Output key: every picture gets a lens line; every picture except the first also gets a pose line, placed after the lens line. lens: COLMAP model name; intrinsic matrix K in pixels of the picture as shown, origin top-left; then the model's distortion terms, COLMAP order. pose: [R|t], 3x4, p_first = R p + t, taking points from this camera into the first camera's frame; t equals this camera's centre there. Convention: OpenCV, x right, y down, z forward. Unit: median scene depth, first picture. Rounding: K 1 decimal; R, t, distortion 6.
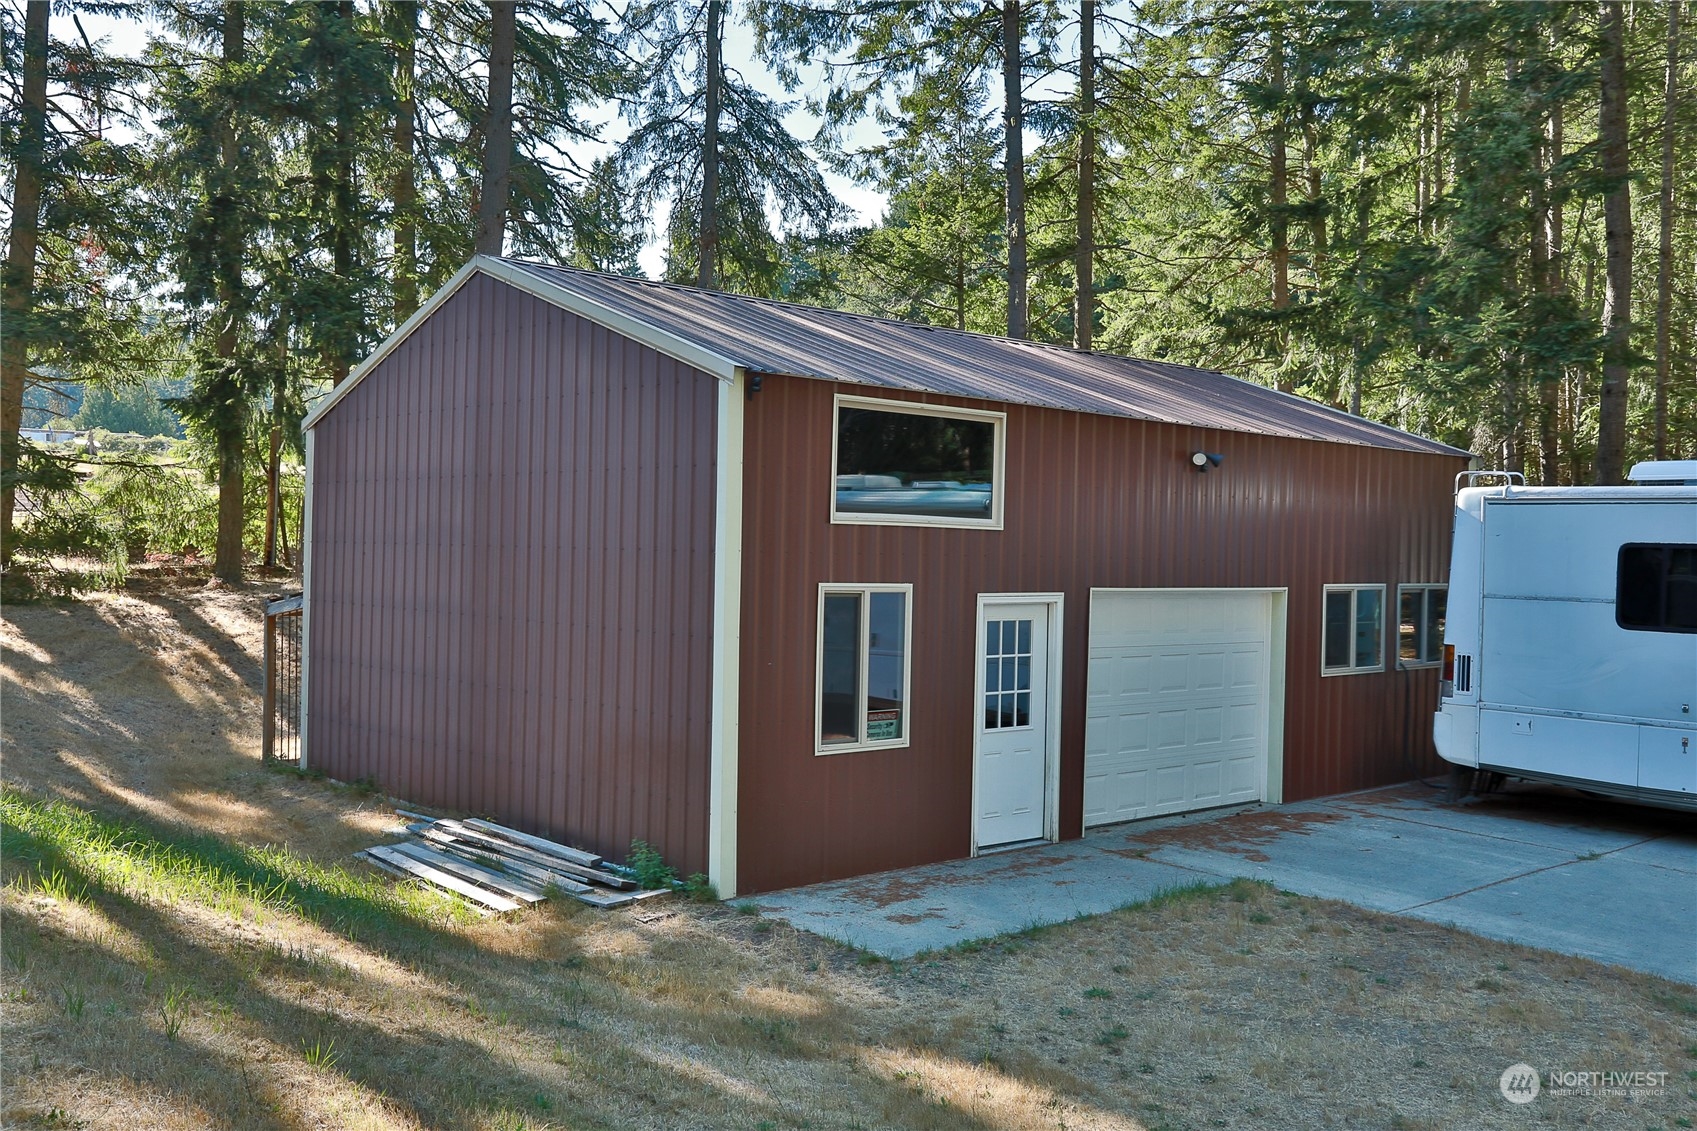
lens RADIAL K [[1477.5, 0, 846.2], [0, 1477.5, 562.1], [0, 0, 1]] dist [-0.083623, 0.089052]
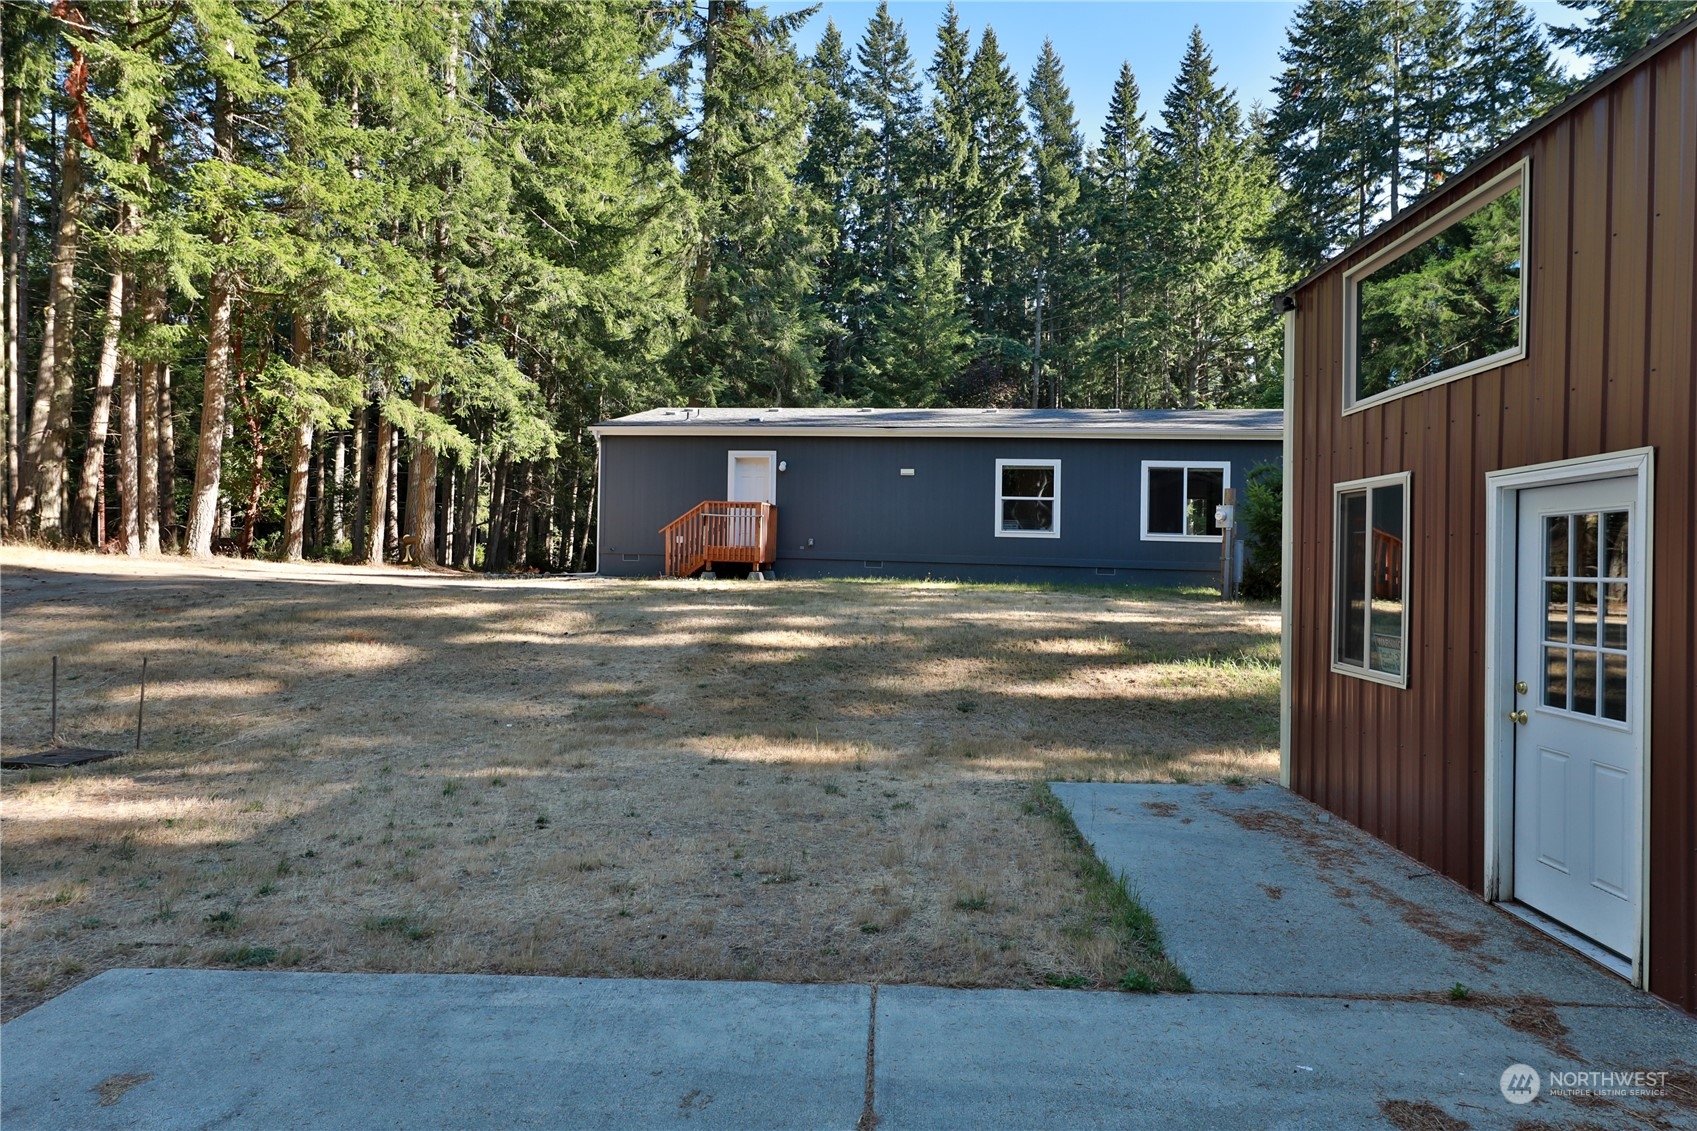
lens RADIAL K [[948.3, 0, 854.4], [0, 948.3, 560.3], [0, 0, 1]] dist [0.002436, 0.002384]
pose [[-0.685679, -0.042820, -0.726643, 0.547328], [-0.050394, 0.998666, -0.011297, 0.074319], [0.726157, 0.028872, -0.686922, 1.053456]]
